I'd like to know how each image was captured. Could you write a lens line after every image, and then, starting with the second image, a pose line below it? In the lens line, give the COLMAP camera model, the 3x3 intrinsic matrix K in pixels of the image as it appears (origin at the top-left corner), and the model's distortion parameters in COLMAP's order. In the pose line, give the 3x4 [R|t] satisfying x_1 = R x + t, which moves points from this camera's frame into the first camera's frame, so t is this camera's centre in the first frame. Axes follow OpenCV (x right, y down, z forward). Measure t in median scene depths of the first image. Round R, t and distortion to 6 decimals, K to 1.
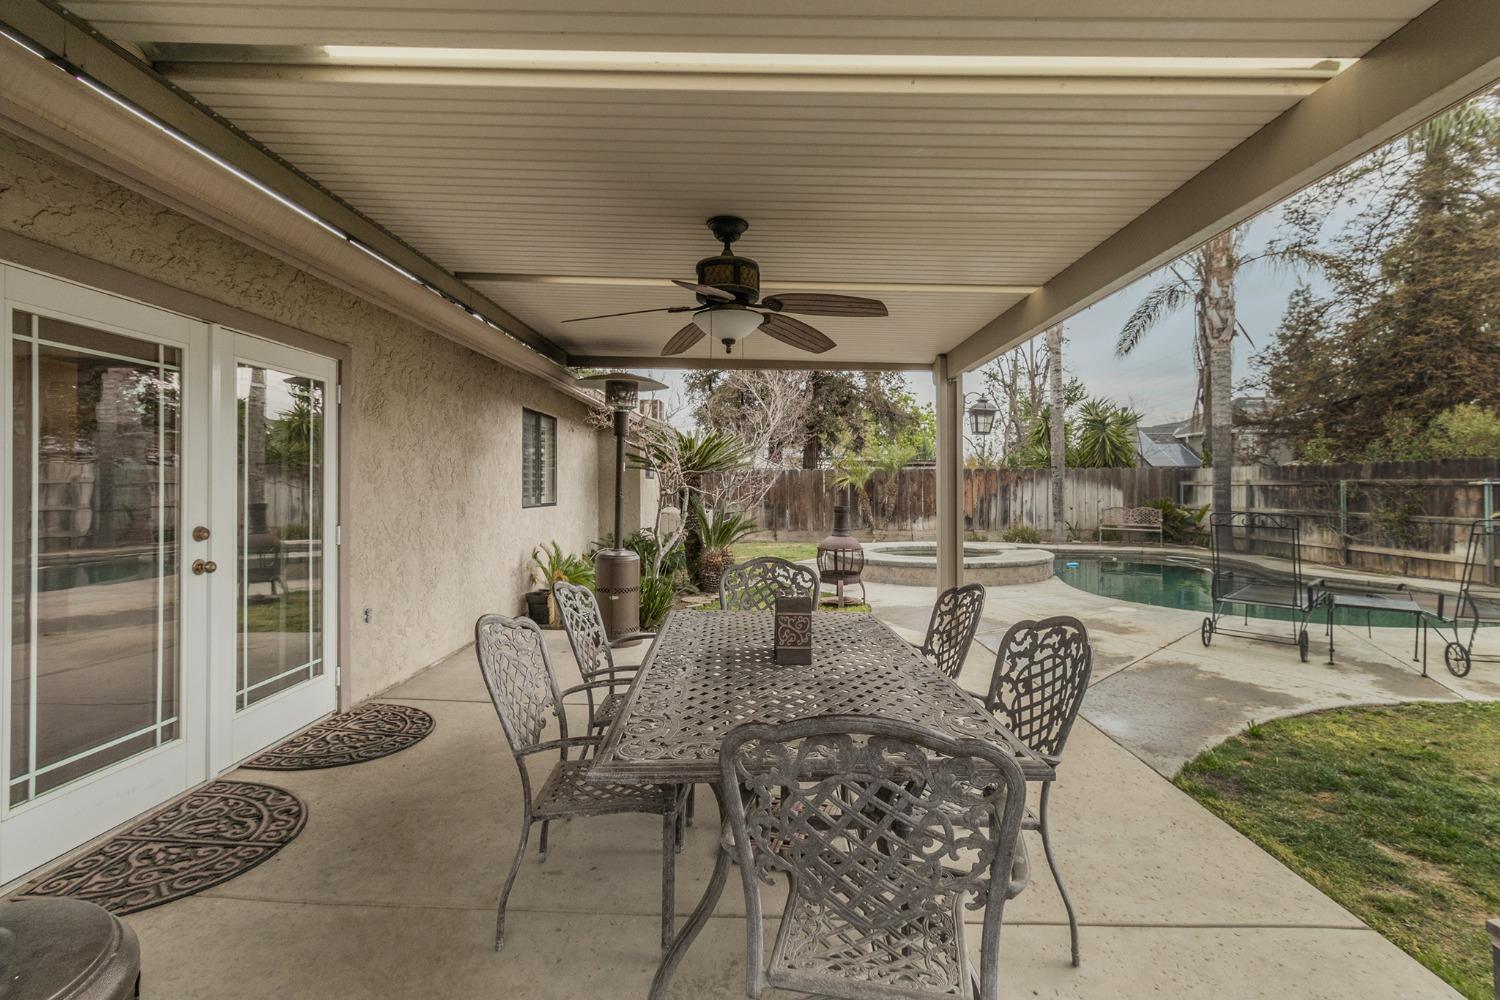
lens RADIAL K [[695.8, 0, 744.1], [0, 695.8, 483.8], [0, 0, 1]] dist [-0.000161, 0.001494]
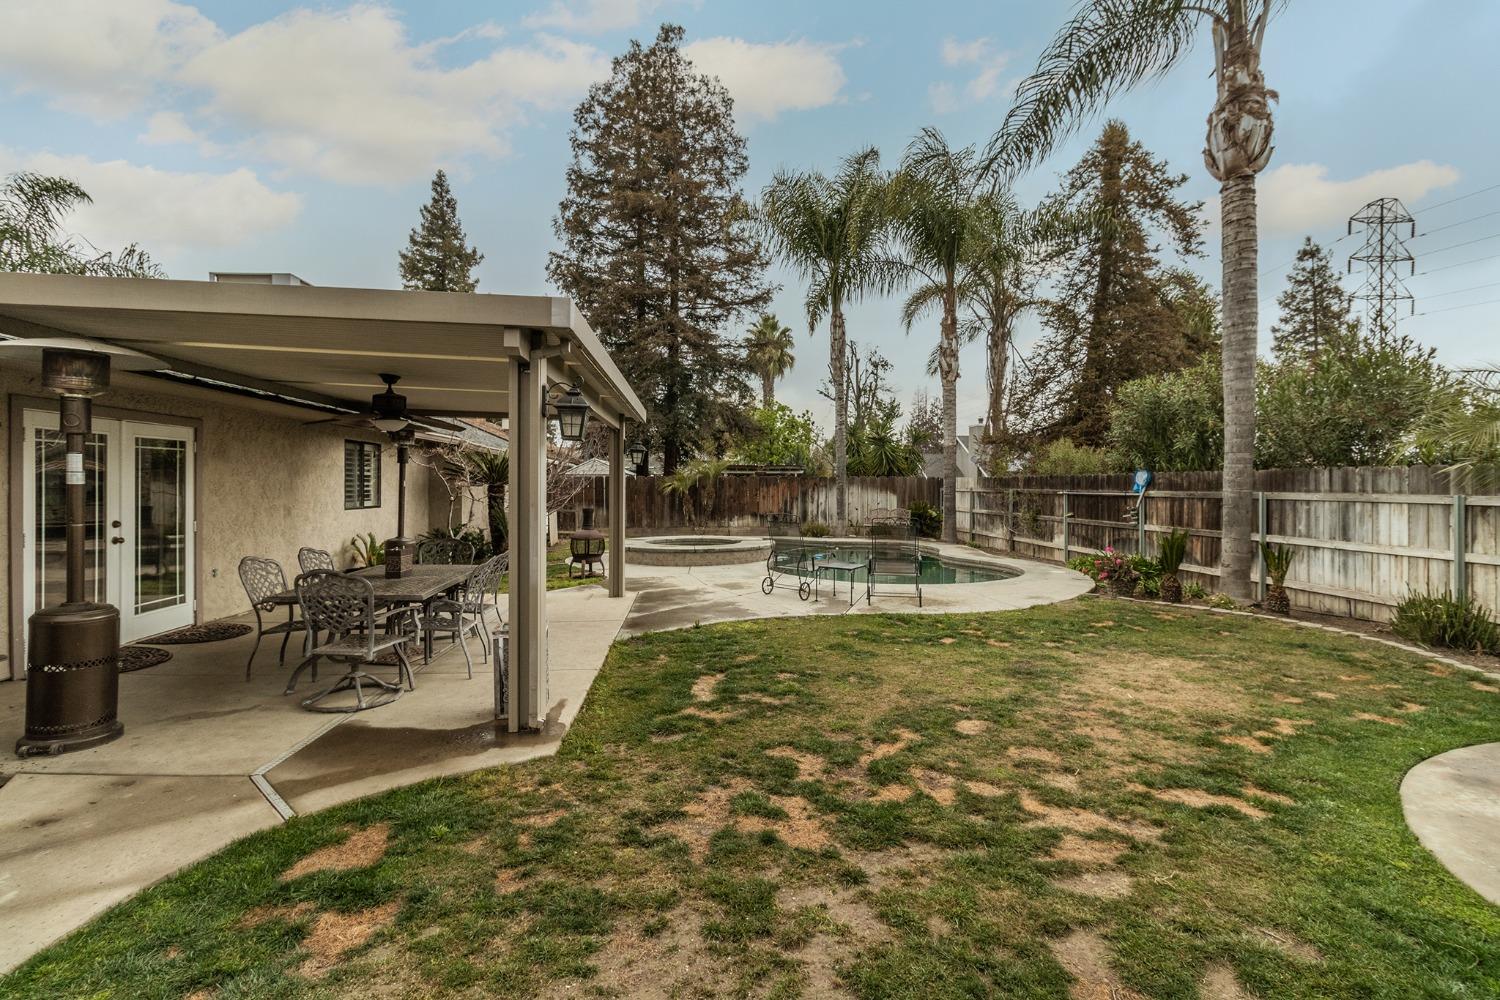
lens RADIAL K [[695.8, 0, 748.5], [0, 695.8, 489.0], [0, 0, 1]] dist [-0.000161, 0.001494]
pose [[0.994224, 0.004956, 0.107214, 0.191727], [-0.005946, 0.999943, 0.008916, -0.013779], [-0.107164, -0.009502, 0.994196, -0.278966]]
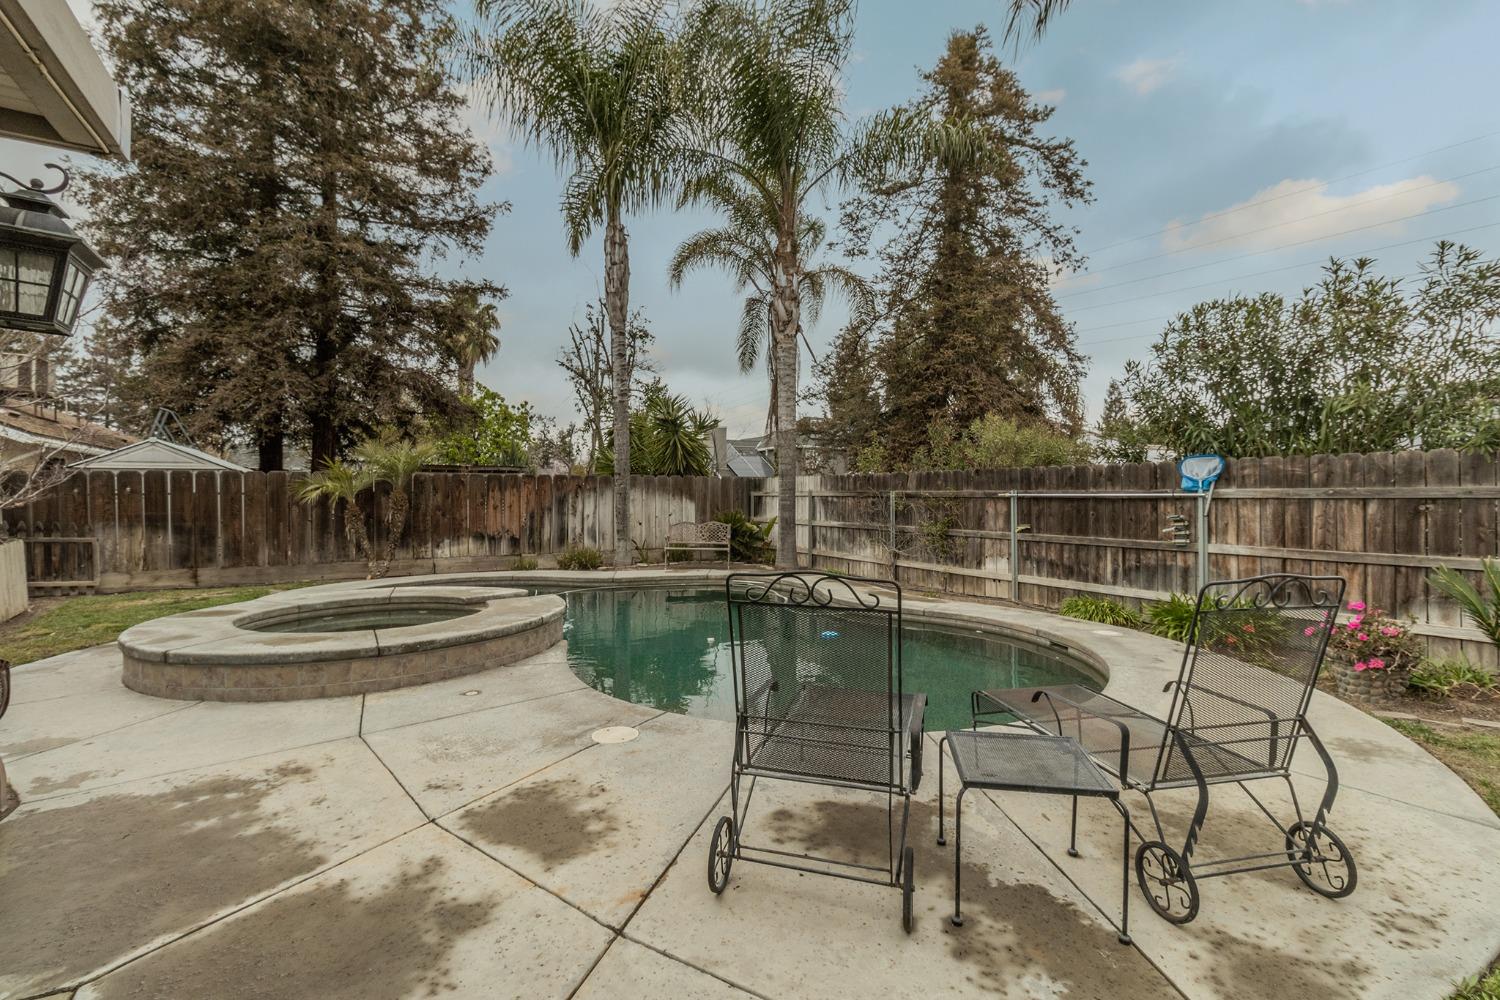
lens RADIAL K [[695.8, 0, 750.8], [0, 695.8, 492.7], [0, 0, 1]] dist [-0.000161, 0.001494]
pose [[0.858559, 0.001776, 0.512712, 0.202359], [-0.001787, 0.999998, -0.000471, -0.002347], [-0.512712, -0.000512, 0.858561, 0.274580]]
